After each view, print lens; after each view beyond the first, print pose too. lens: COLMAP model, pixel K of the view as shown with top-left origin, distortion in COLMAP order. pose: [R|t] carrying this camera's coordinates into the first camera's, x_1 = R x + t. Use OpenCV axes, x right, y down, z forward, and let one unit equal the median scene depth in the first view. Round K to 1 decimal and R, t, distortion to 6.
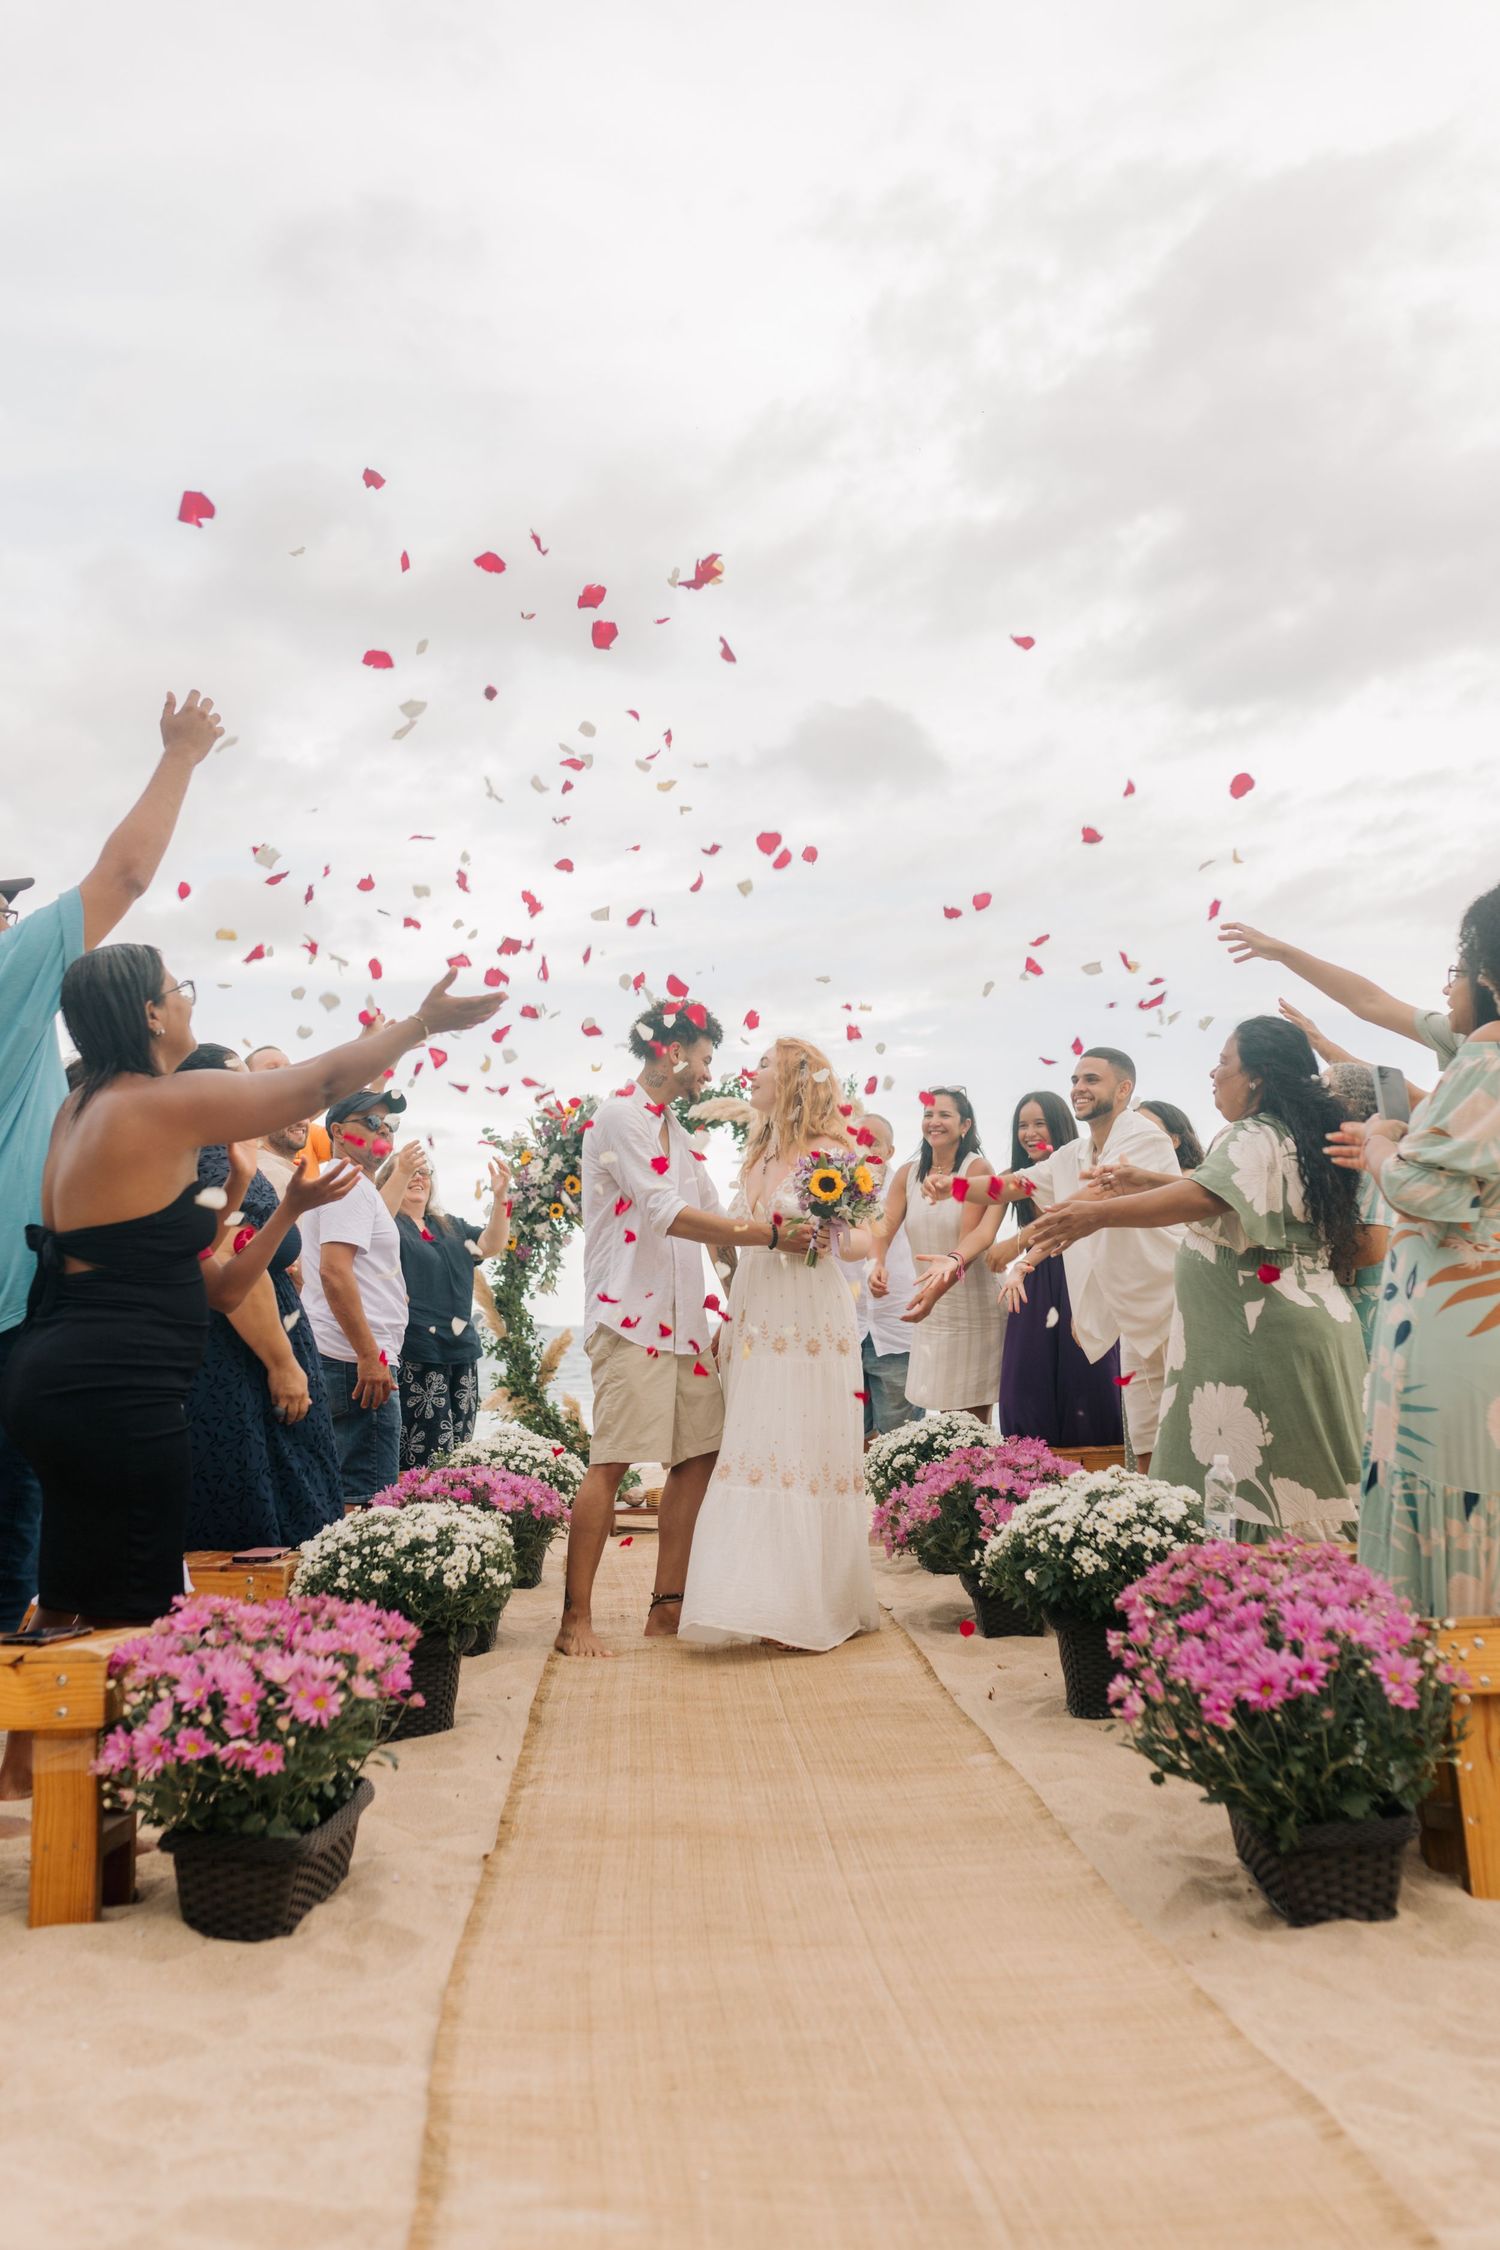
lens RADIAL K [[2147.0, 0, 750.0], [0, 2147.0, 1125.0], [0, 0, 1]] dist [0.001815, 0.010198]
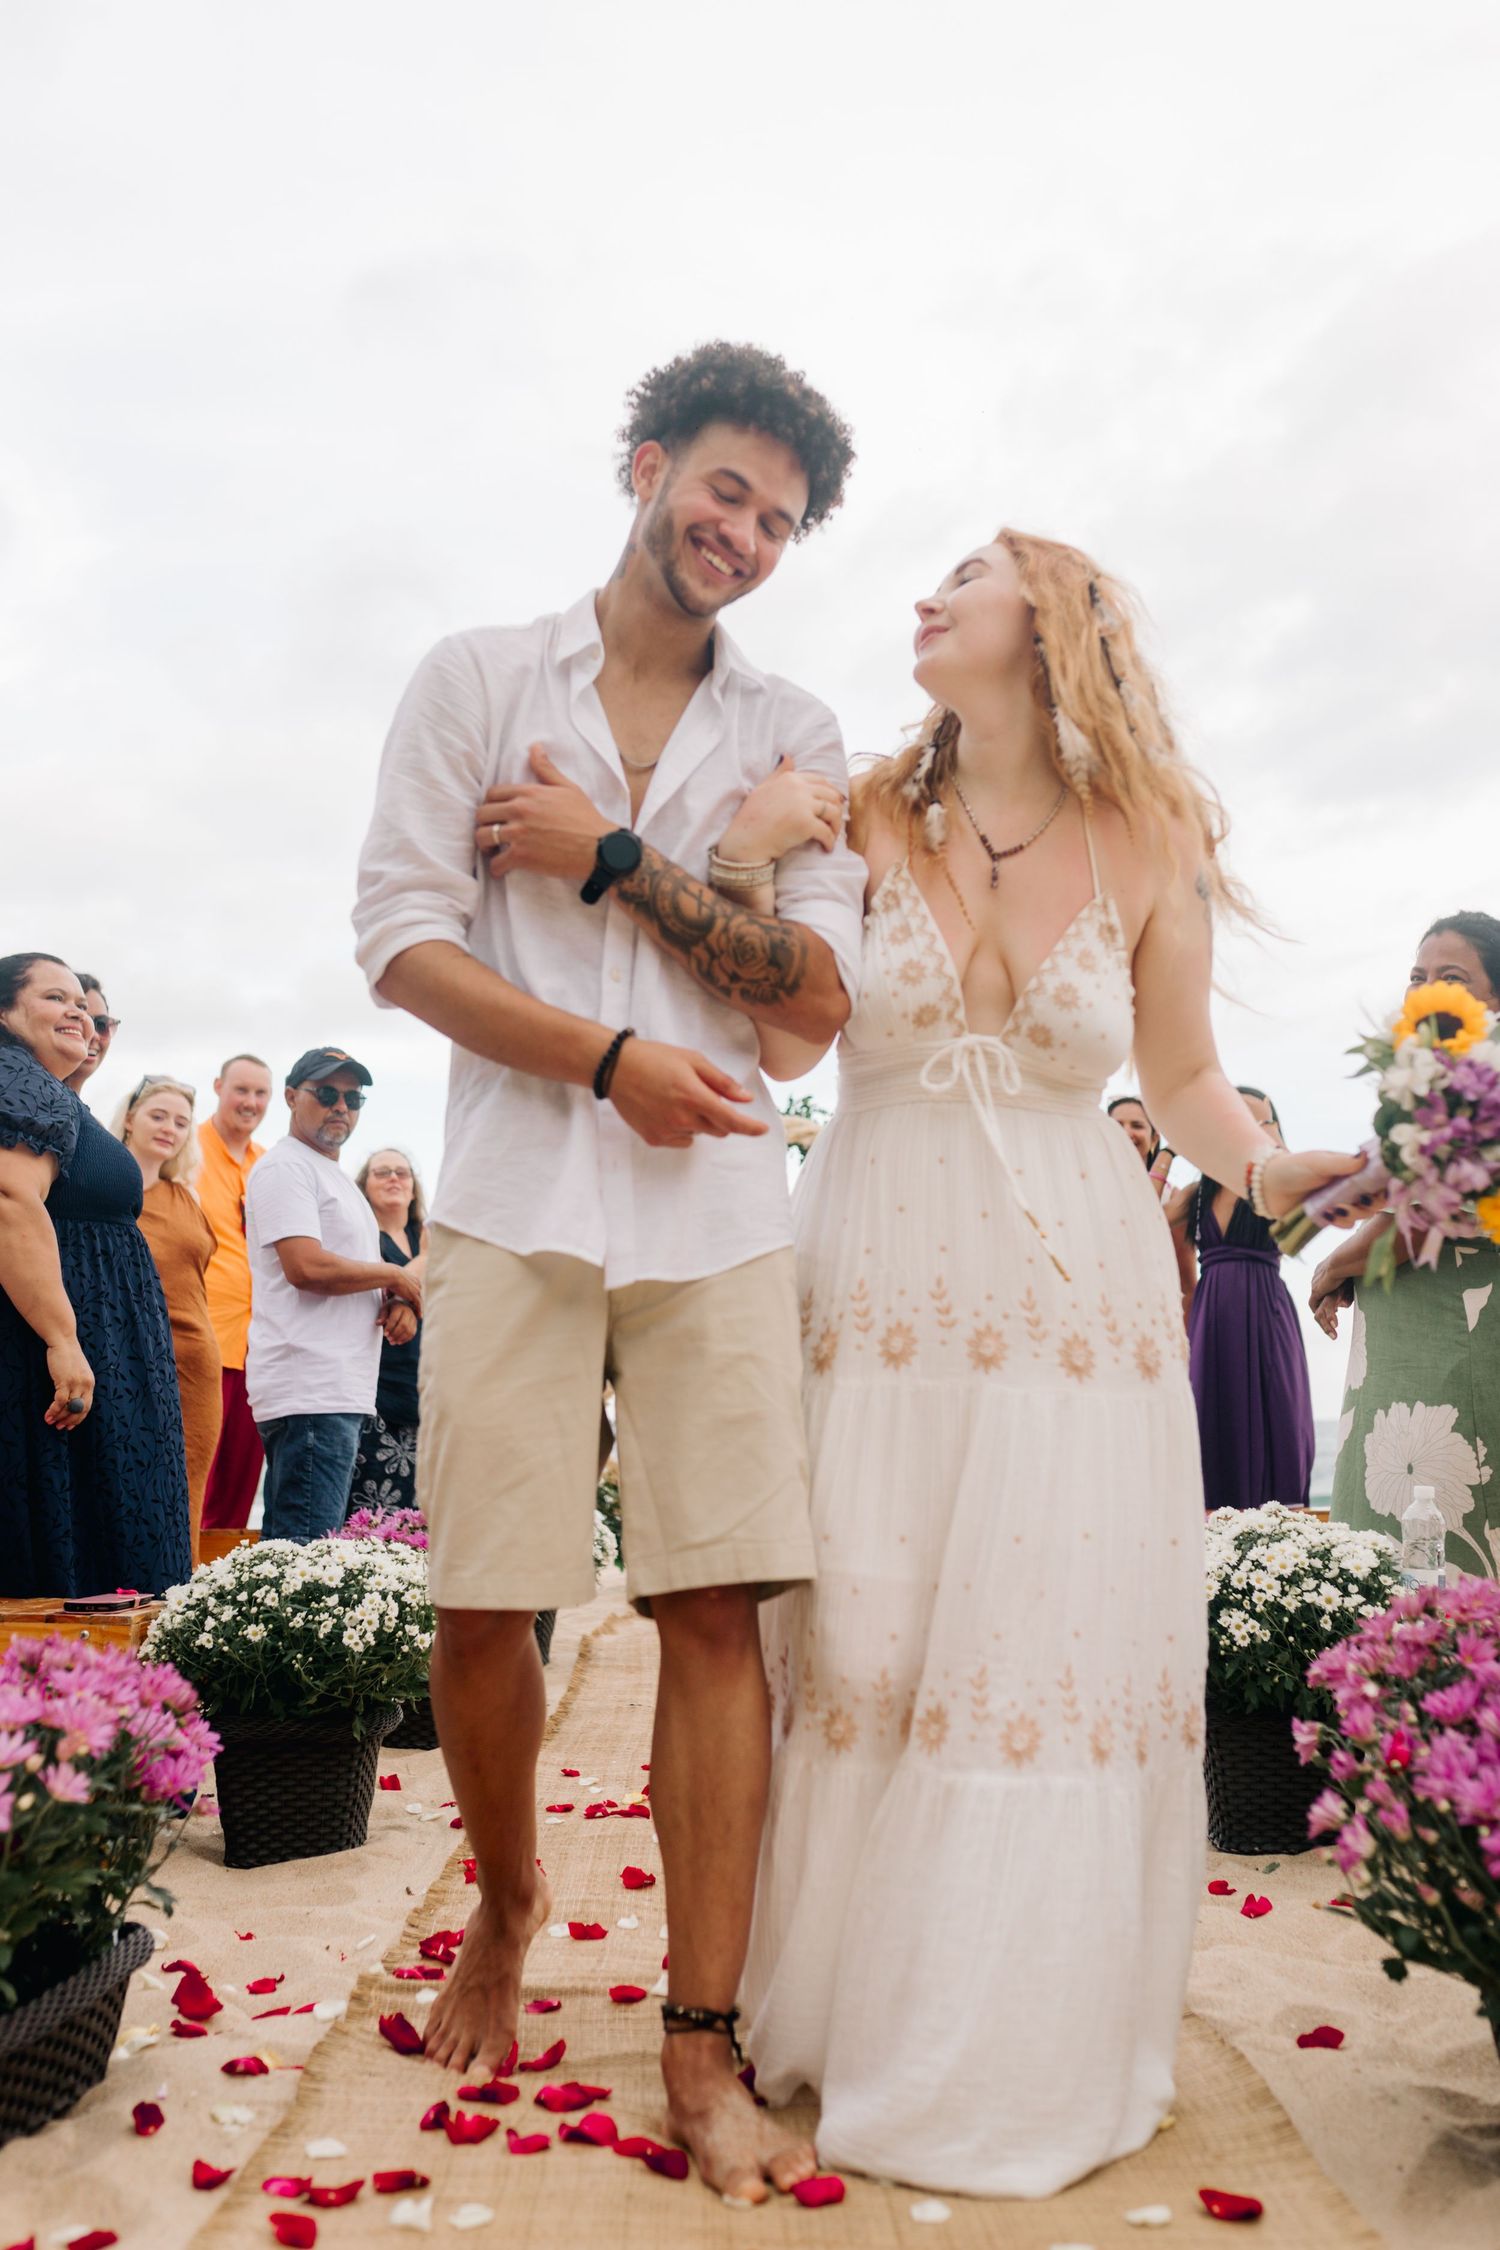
lens RADIAL K [[2147.0, 0, 750.0], [0, 2147.0, 1125.0], [0, 0, 1]] dist [0.001815, 0.010198]
pose [[0.998957, 0.008250, -0.044914, 0.034764], [-0.010374, 0.998829, -0.047263, 0.096324], [0.044471, 0.047680, 0.997872, 0.369763]]
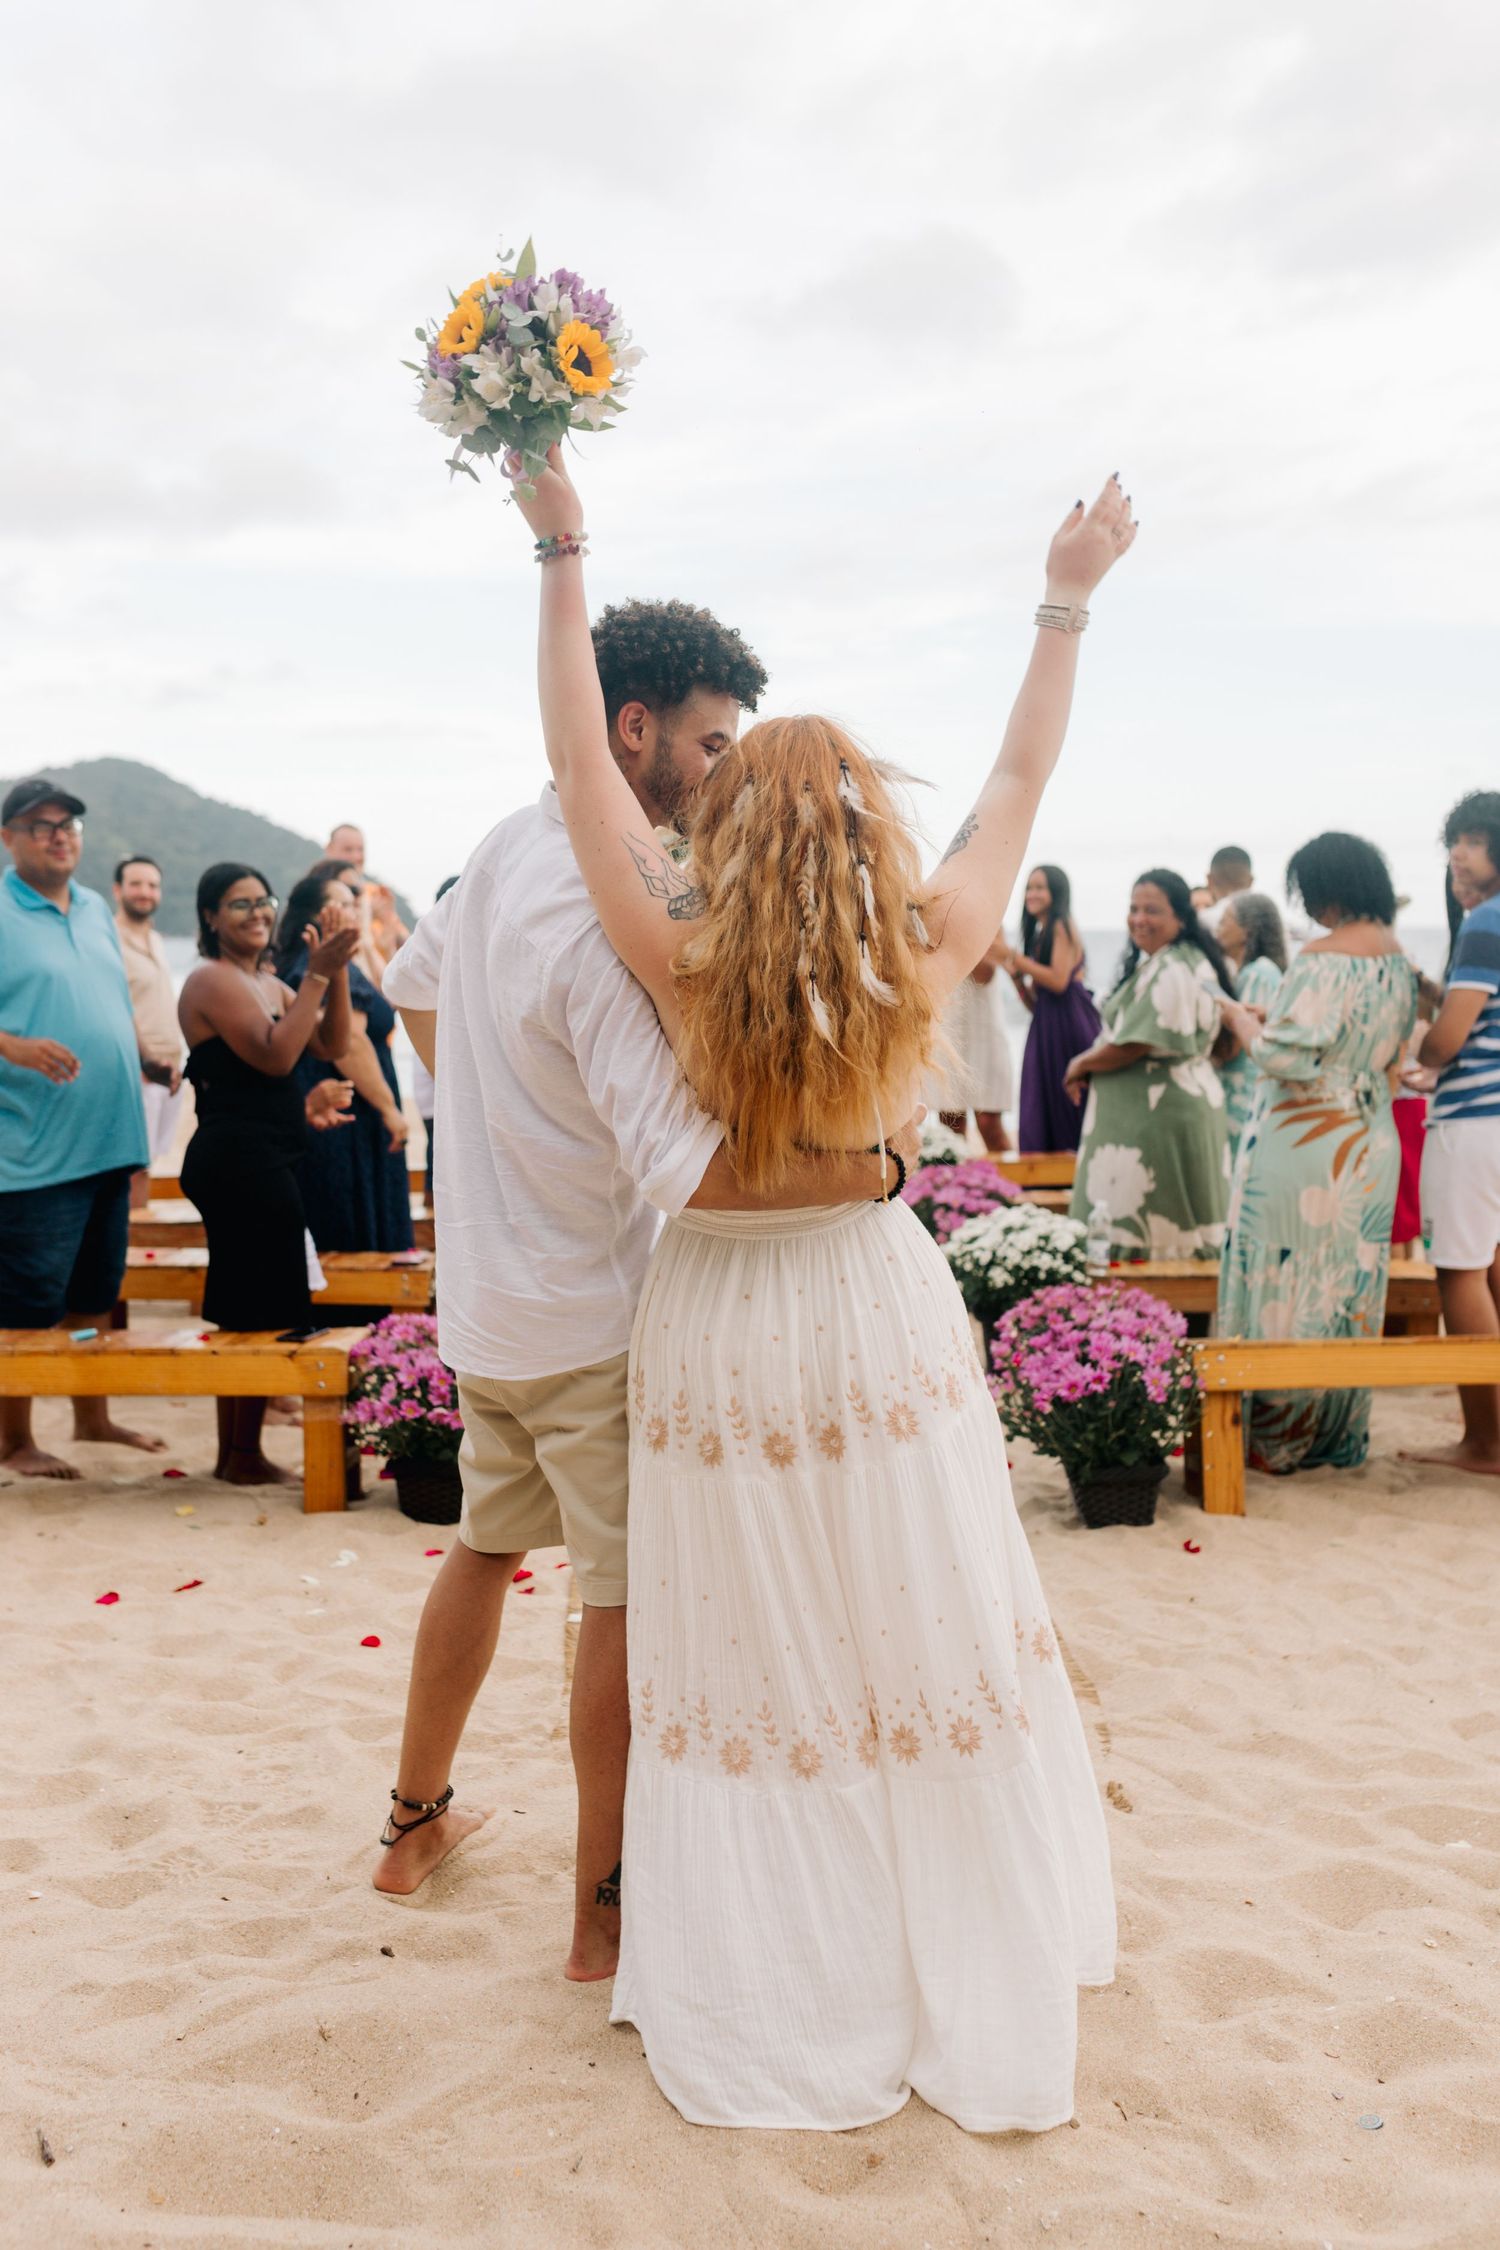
lens RADIAL K [[2155.8, 0, 758.4], [0, 2155.8, 1132.7], [0, 0, 1]] dist [0.002760, 0.003441]
pose [[0.999805, 0.017916, -0.008305, 0.012376], [-0.016086, 0.982844, 0.183735, -0.197728], [0.011455, -0.183566, 0.982941, -0.502433]]
